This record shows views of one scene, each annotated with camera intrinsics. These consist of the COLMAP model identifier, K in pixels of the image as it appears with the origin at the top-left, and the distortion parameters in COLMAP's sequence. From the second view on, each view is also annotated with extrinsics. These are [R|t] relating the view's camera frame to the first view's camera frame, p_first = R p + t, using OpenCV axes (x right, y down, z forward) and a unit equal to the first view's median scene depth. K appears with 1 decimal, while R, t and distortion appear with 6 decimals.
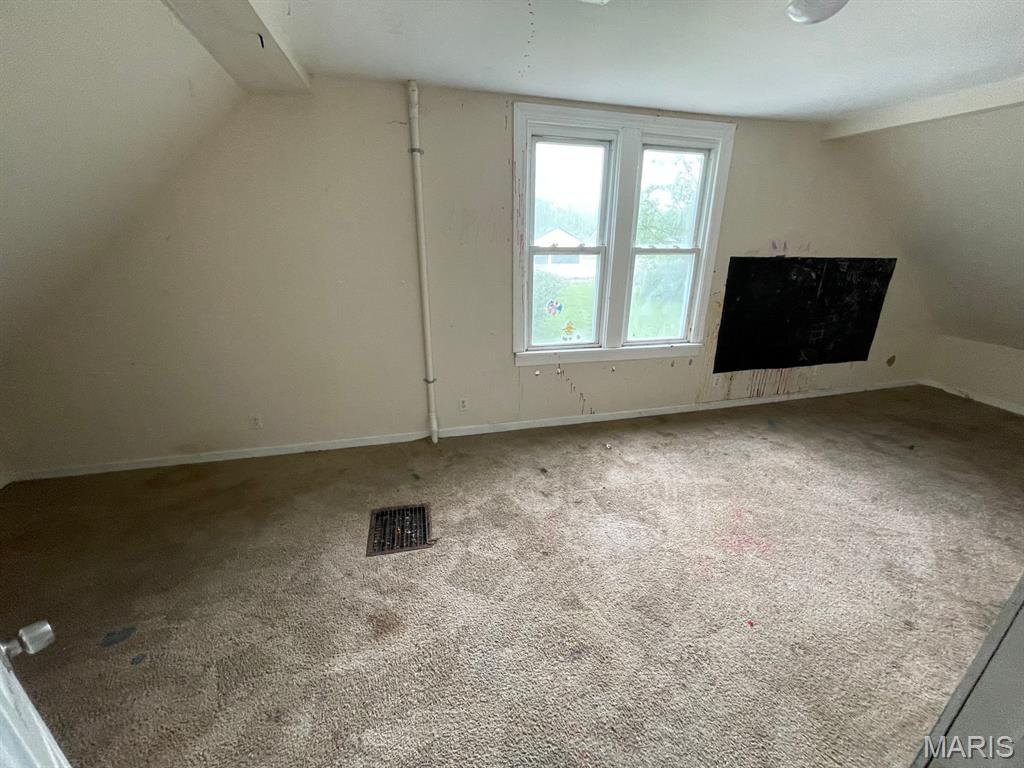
lens RADIAL K [[412.0, 0, 511.0], [0, 412.0, 379.1], [0, 0, 1]] dist [0.003230, -0.000774]
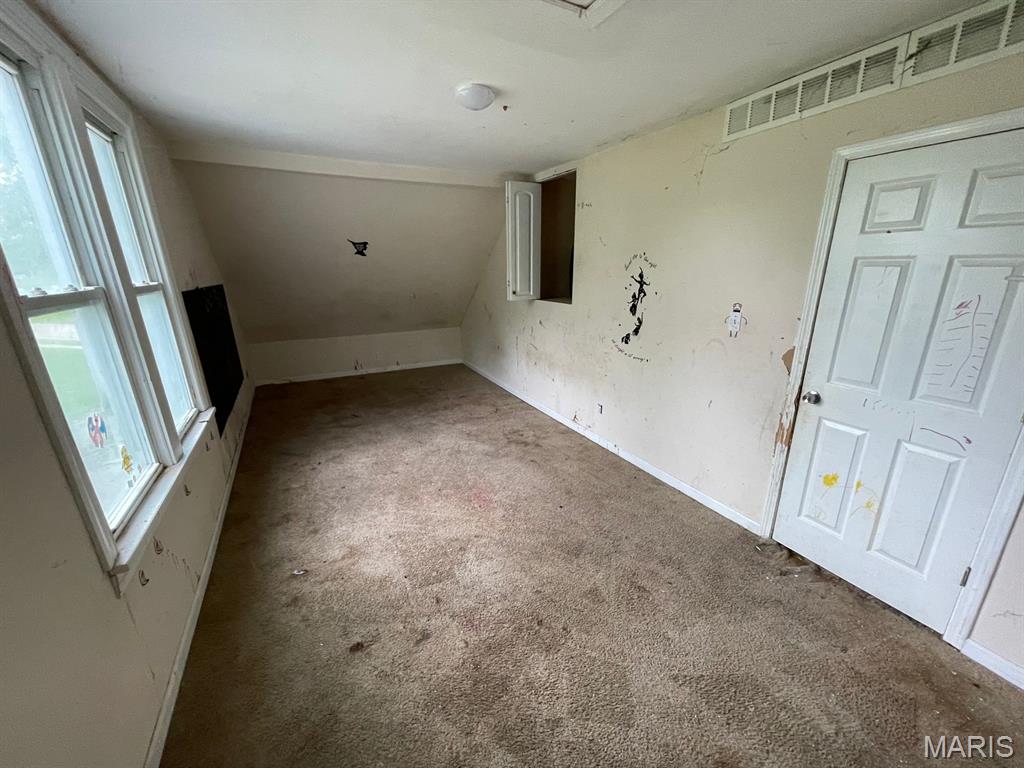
lens RADIAL K [[412.0, 0, 514.8], [0, 412.0, 391.7], [0, 0, 1]] dist [0.003230, -0.000774]
pose [[-0.216186, -0.302536, 0.928297, -0.415646], [0.335200, 0.869993, 0.361597, -0.242023], [-0.917009, 0.389337, -0.086670, 0.695755]]
